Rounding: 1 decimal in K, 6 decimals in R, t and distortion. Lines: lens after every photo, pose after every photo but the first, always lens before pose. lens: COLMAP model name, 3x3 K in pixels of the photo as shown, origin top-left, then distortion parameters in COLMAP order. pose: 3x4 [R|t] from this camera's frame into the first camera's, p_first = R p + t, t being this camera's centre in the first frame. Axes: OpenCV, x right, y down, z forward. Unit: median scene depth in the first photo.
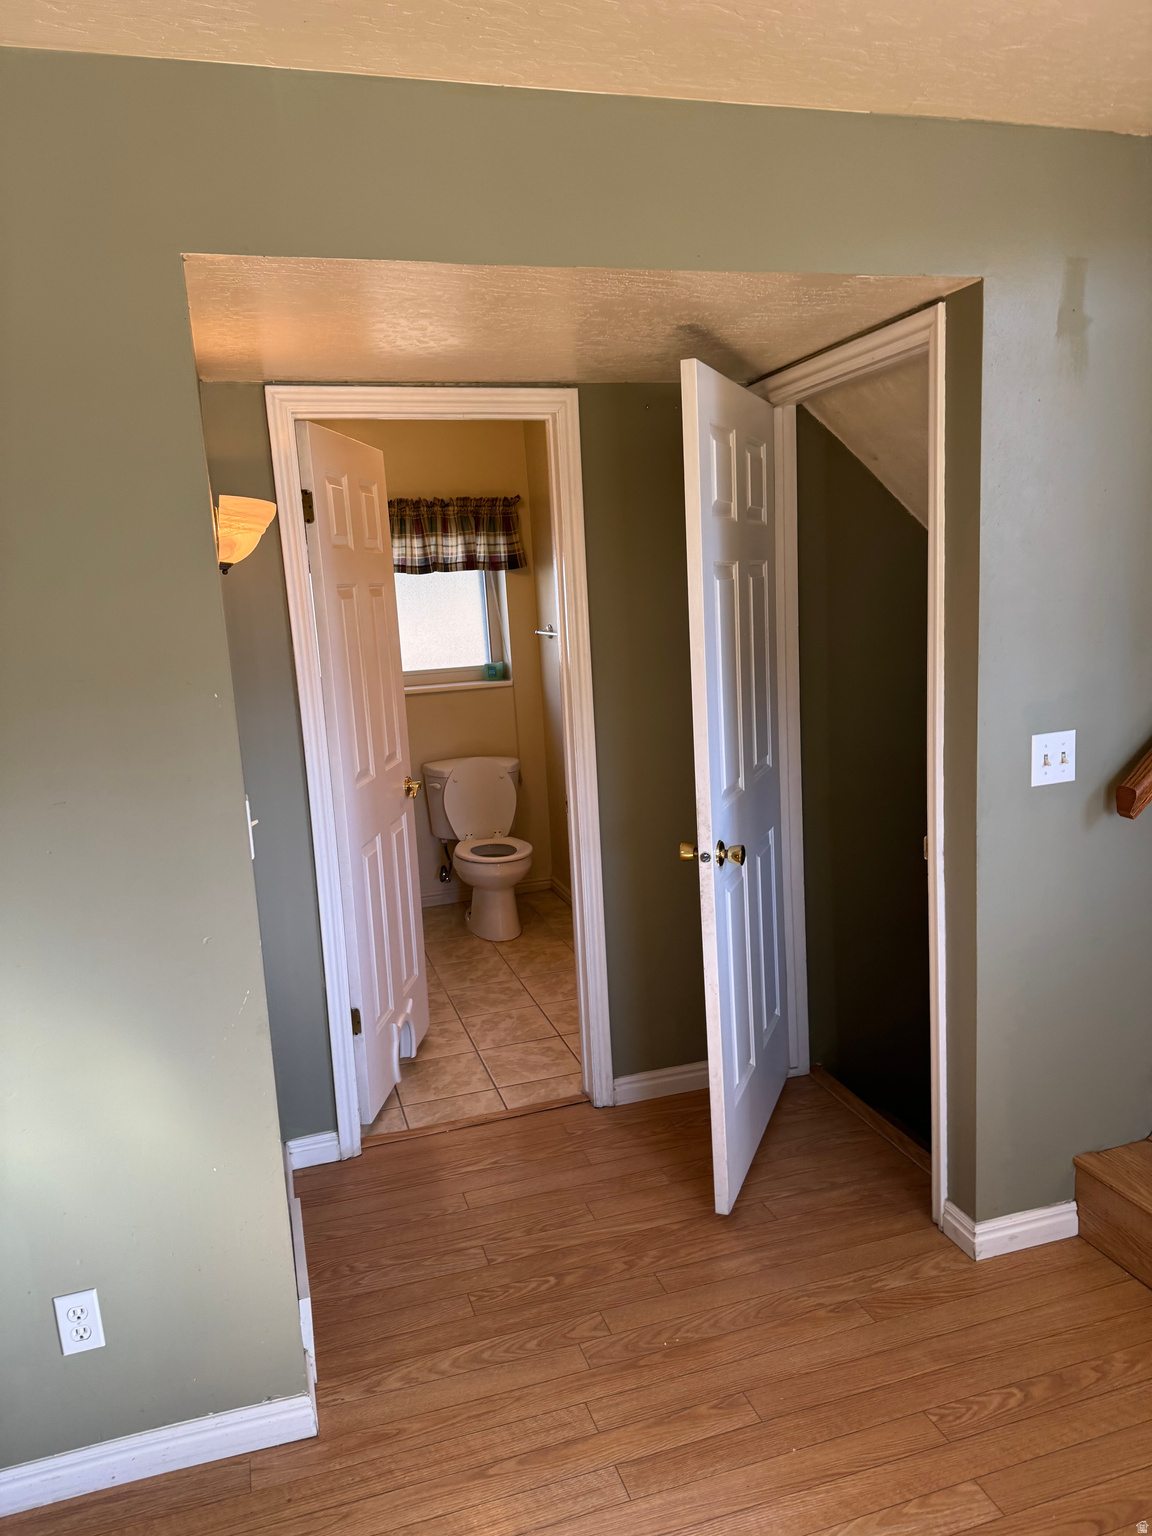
lens RADIAL K [[1093.8, 0, 577.0], [0, 1093.8, 779.7], [0, 0, 1]] dist [0.026562, -0.031795]
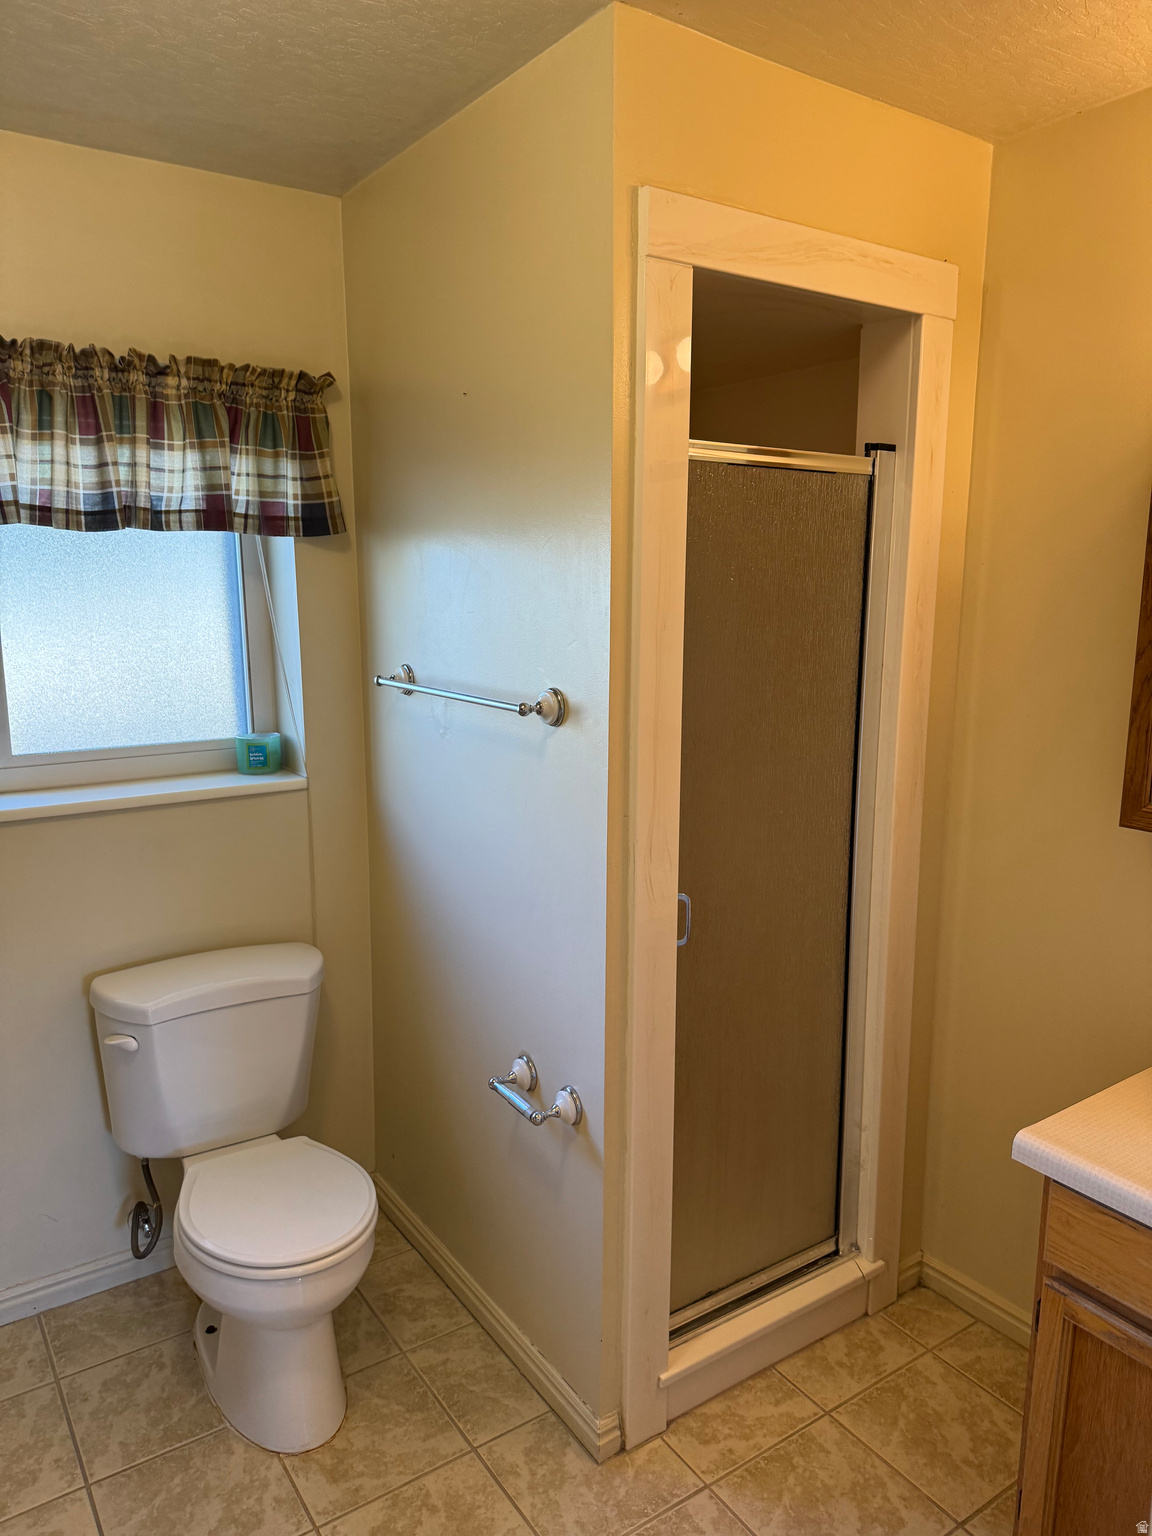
lens RADIAL K [[1093.8, 0, 590.5], [0, 1093.8, 762.8], [0, 0, 1]] dist [0.026562, -0.031795]
pose [[0.951408, 0.009558, 0.307786, -0.089441], [-0.007418, 0.999939, -0.008122, -0.096822], [-0.307845, 0.005445, 0.951421, 0.541234]]
